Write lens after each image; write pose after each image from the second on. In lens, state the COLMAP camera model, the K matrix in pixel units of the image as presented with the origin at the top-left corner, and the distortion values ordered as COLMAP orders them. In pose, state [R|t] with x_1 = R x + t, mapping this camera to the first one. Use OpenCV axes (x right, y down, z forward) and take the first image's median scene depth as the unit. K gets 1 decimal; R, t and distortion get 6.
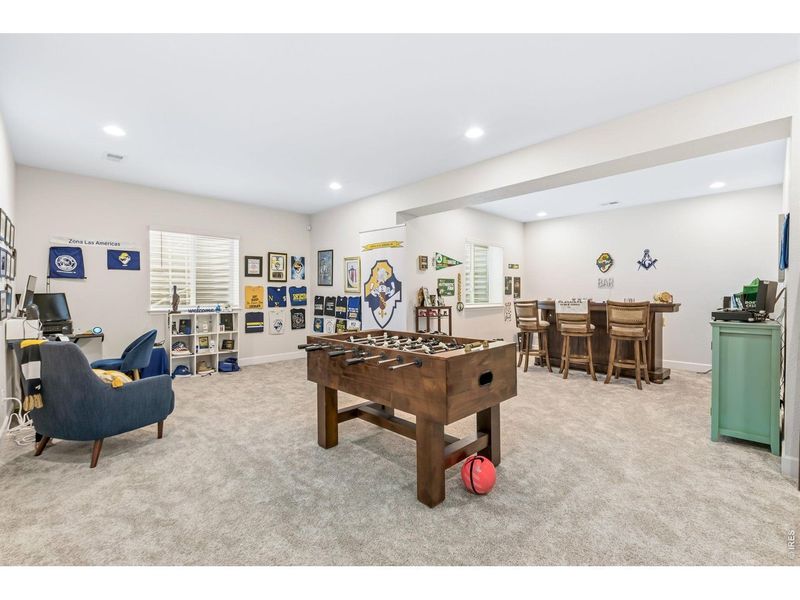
lens RADIAL K [[368.1, 0, 395.5], [0, 368.1, 297.9], [0, 0, 1]] dist [-0.015364, 0.001096]
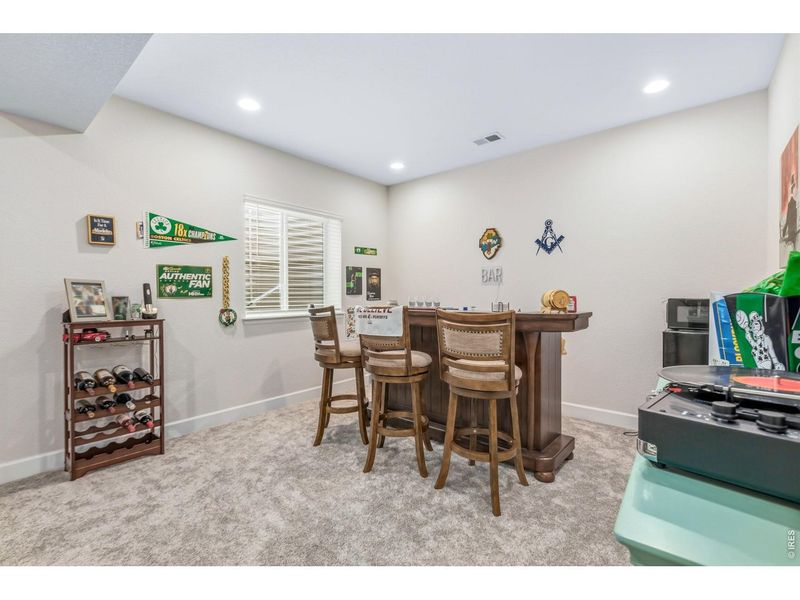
lens RADIAL K [[368.1, 0, 403.5], [0, 368.1, 297.7], [0, 0, 1]] dist [-0.015364, 0.001096]
pose [[0.992024, -0.003056, 0.126014, 0.376145], [0.003025, 0.999995, 0.000438, -0.005200], [-0.126015, -0.000054, 0.992028, 0.432566]]
